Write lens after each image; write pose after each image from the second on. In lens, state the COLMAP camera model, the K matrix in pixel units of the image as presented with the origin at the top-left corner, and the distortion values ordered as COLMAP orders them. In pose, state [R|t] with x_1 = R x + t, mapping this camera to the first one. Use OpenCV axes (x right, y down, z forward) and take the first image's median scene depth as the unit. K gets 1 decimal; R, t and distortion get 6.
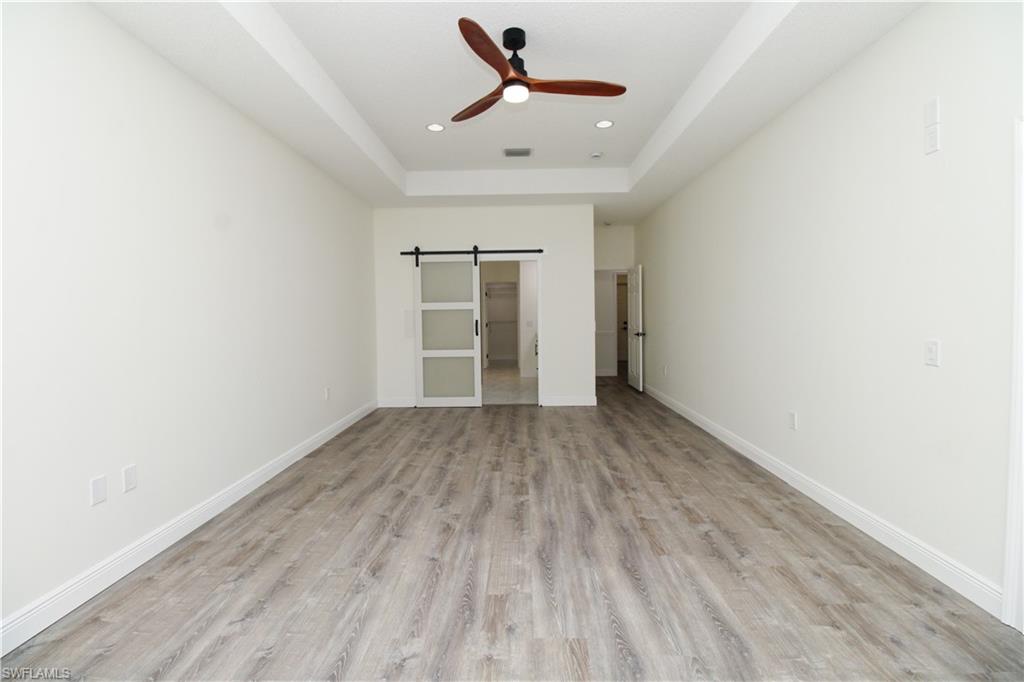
lens RADIAL K [[465.9, 0, 536.7], [0, 465.9, 318.7], [0, 0, 1]] dist [0.028799, -0.025541]
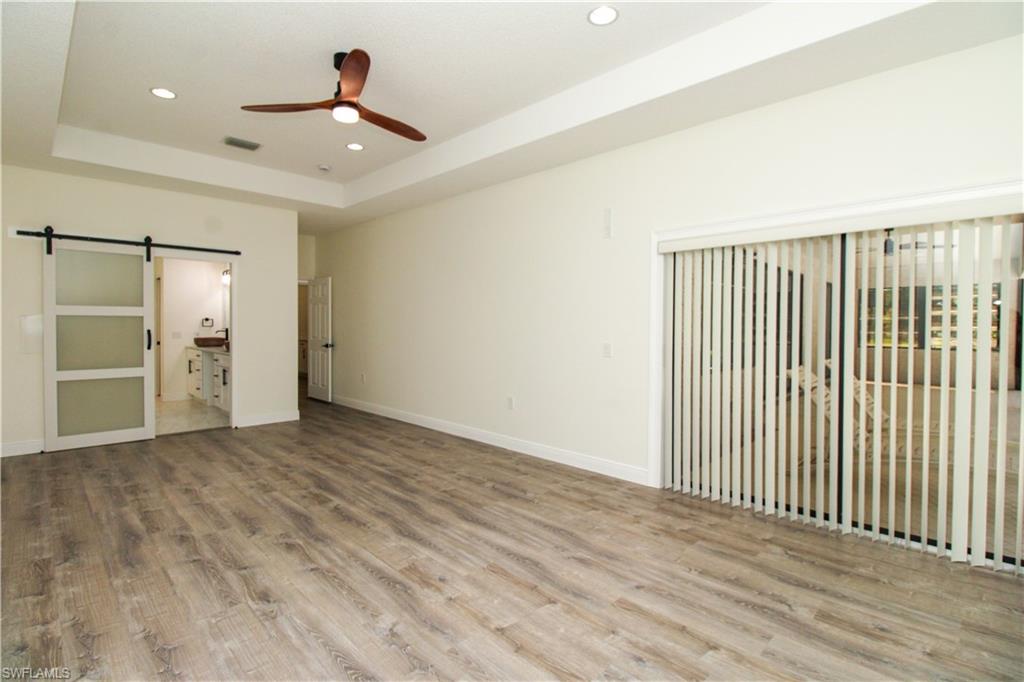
lens RADIAL K [[462.3, 0, 512.5], [0, 462.3, 326.6], [0, 0, 1]] dist [0.031992, -0.015812]
pose [[0.714567, 0.015057, 0.699405, -0.477680], [-0.007451, 0.999875, -0.013913, 0.006754], [-0.699528, 0.004731, 0.714590, -0.005619]]
